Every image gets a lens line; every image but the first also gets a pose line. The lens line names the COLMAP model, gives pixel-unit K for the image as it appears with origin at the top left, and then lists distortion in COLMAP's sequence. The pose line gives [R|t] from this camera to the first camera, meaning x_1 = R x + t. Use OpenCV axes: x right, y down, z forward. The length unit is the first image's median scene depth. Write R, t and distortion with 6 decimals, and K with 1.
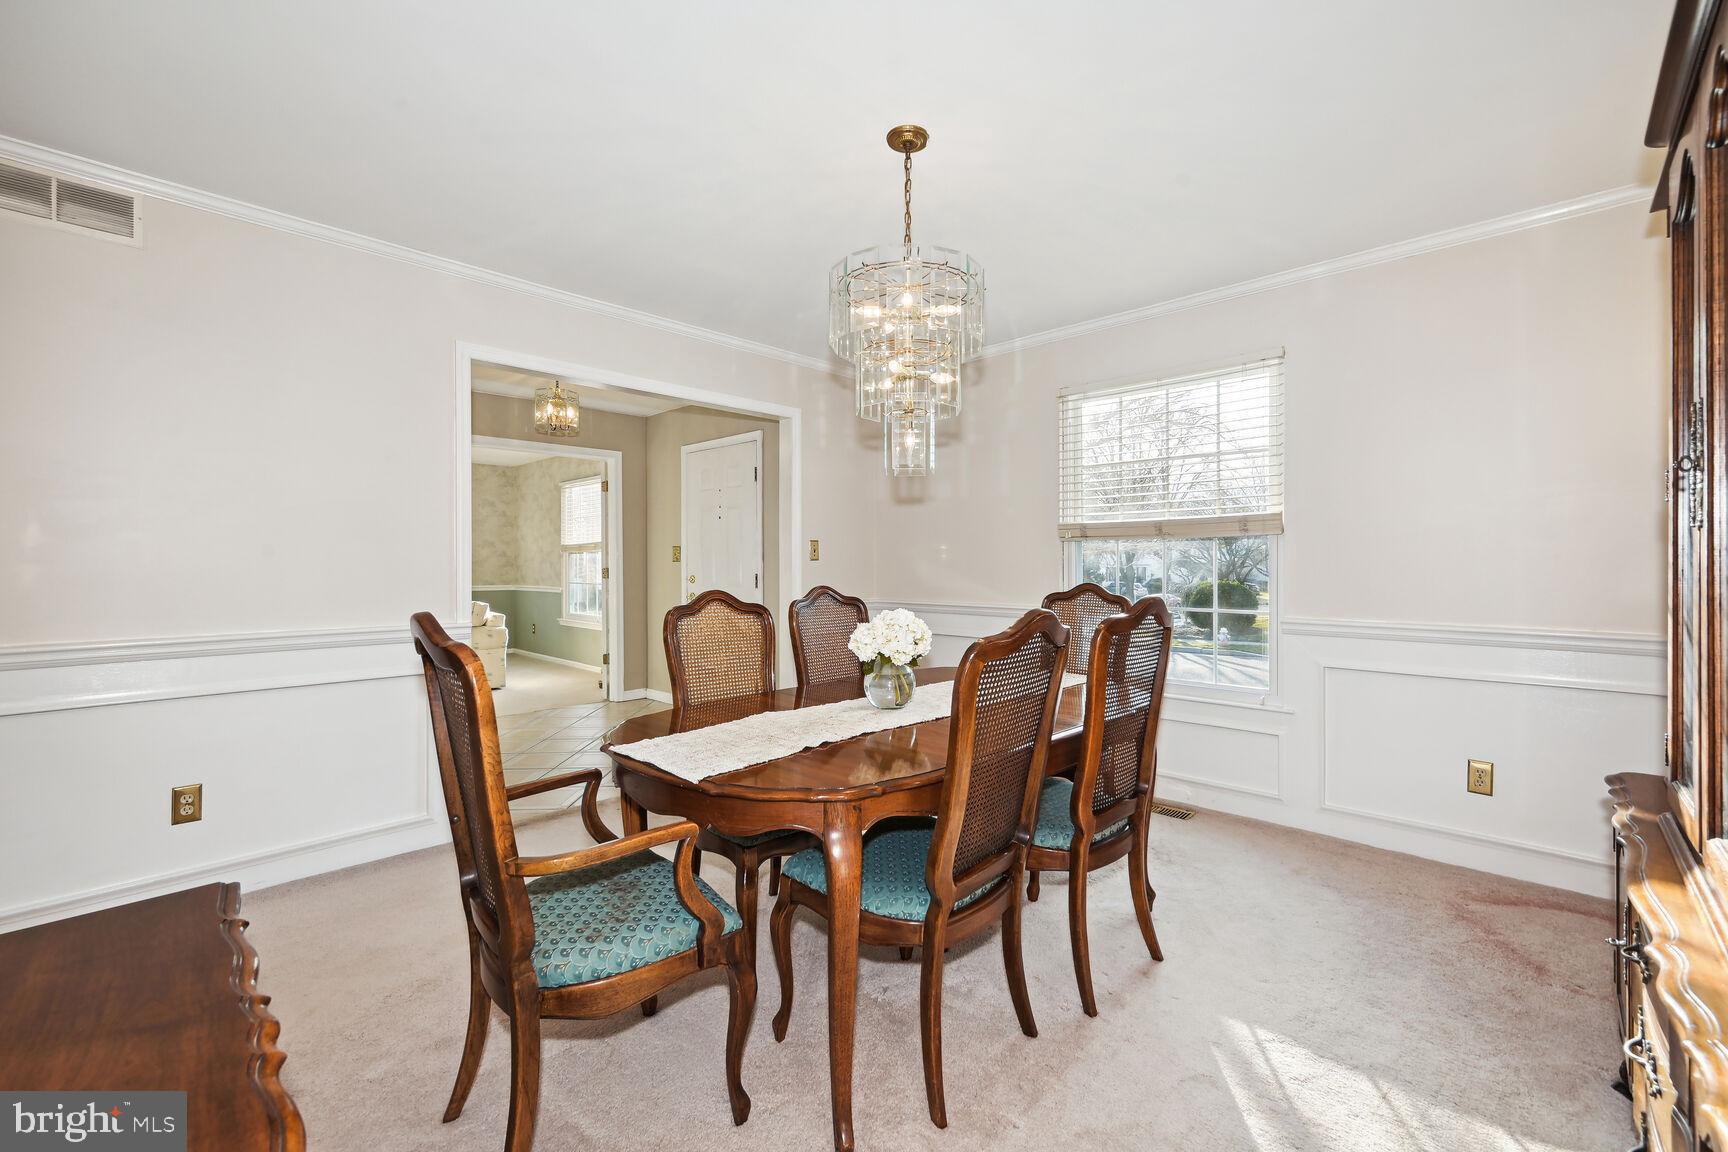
lens RADIAL K [[720.0, 0, 864.2], [0, 720.0, 579.3], [0, 0, 1]] dist [0.000968, 0.000081]
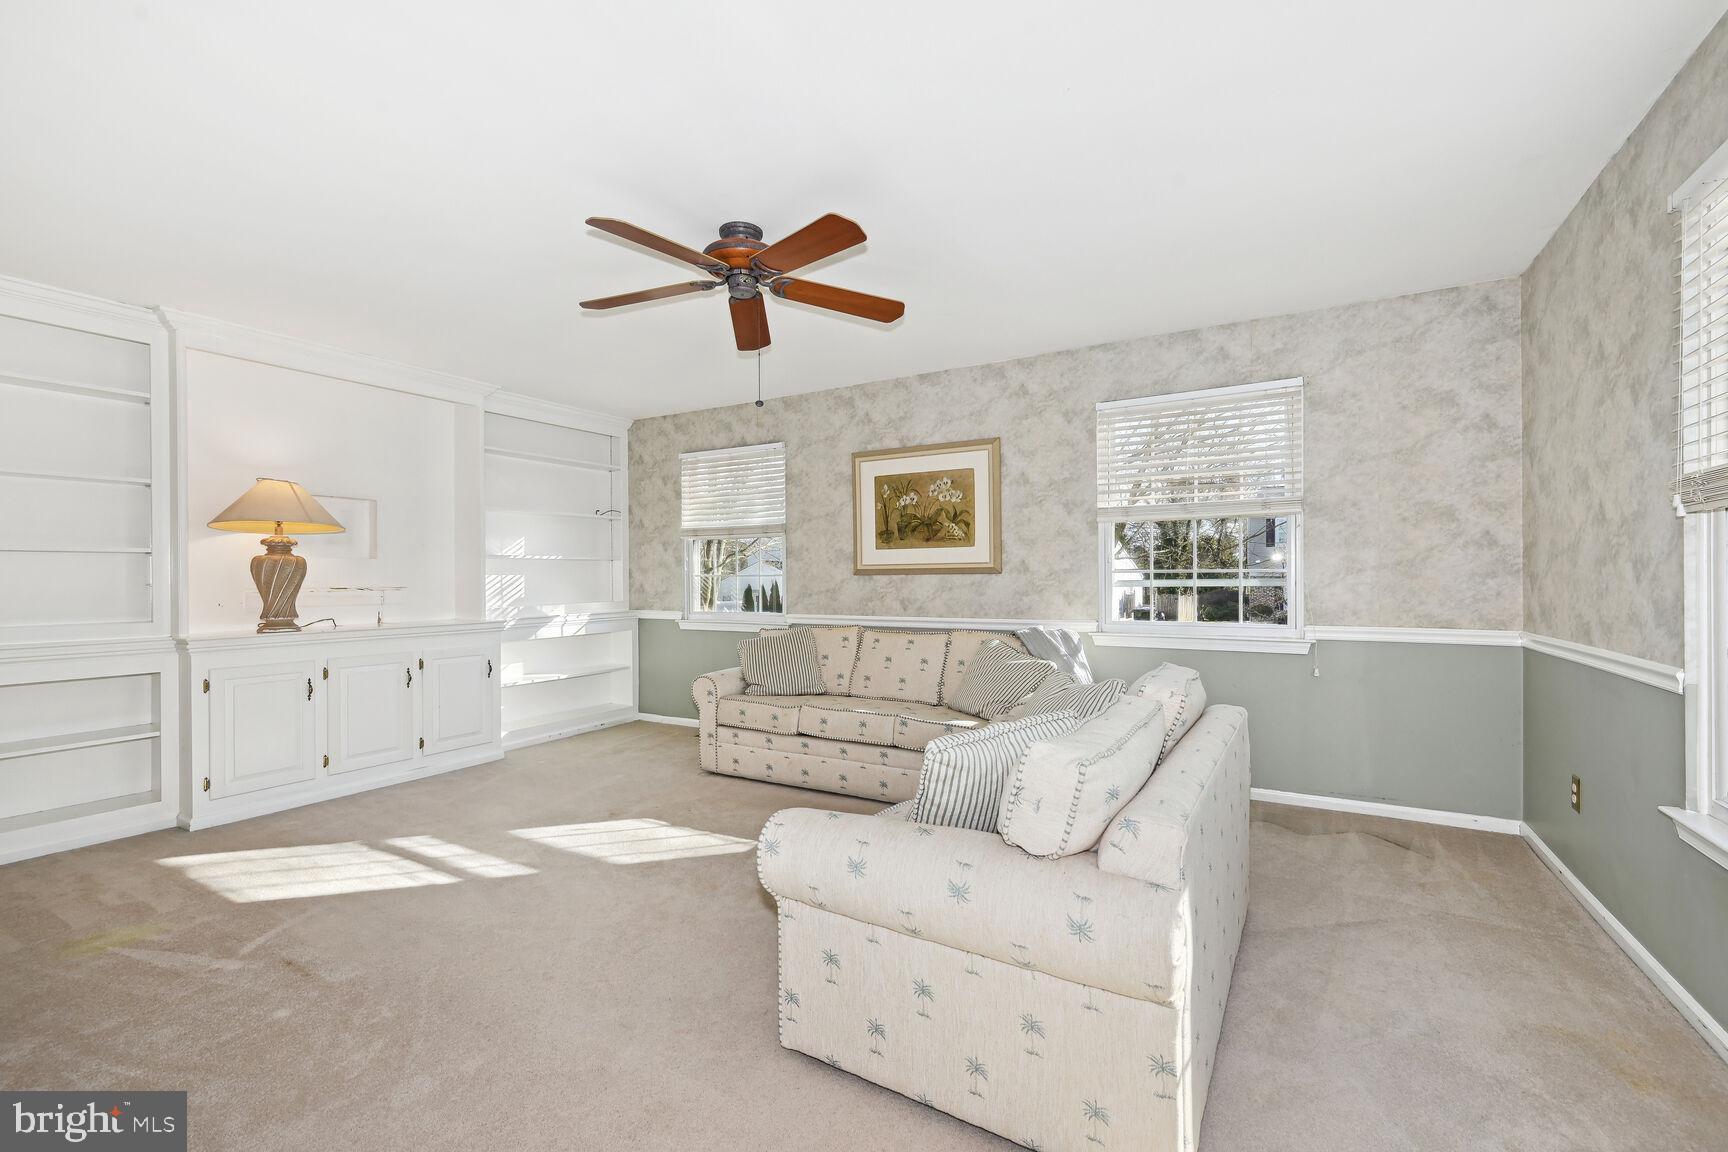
lens RADIAL K [[720.0, 0, 864.2], [0, 720.0, 579.3], [0, 0, 1]] dist [0.000968, 0.000081]
pose [[0.229787, 0.002812, -0.973237, -0.793258], [-0.015500, 0.999880, -0.000770, -0.038892], [0.973118, 0.015262, 0.229803, 2.124586]]
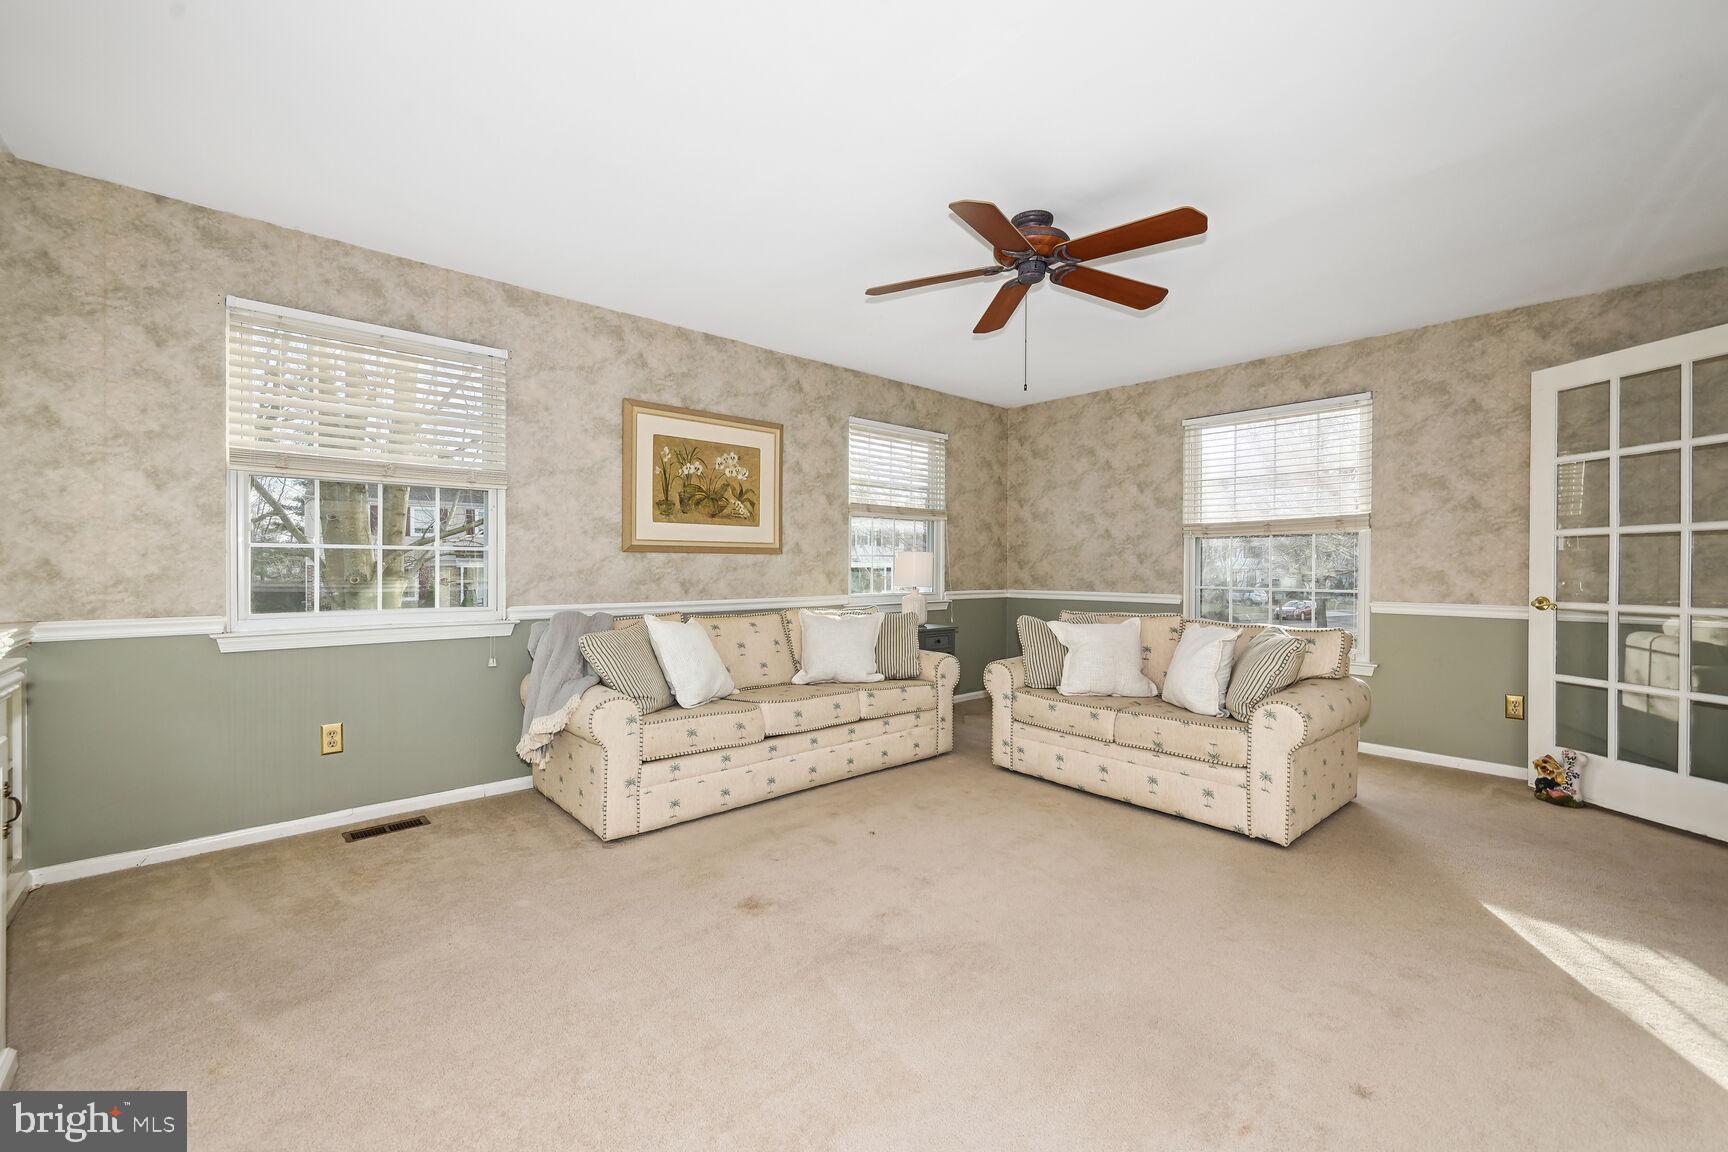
lens RADIAL K [[706.4, 0, 870.8], [0, 706.4, 570.3], [0, 0, 1]] dist [-0.000219, 0.000128]
pose [[0.997250, 0.003077, -0.074043, -1.911734], [-0.004456, 0.999820, -0.018464, 0.007938], [0.073973, 0.018744, 0.997084, 1.191525]]
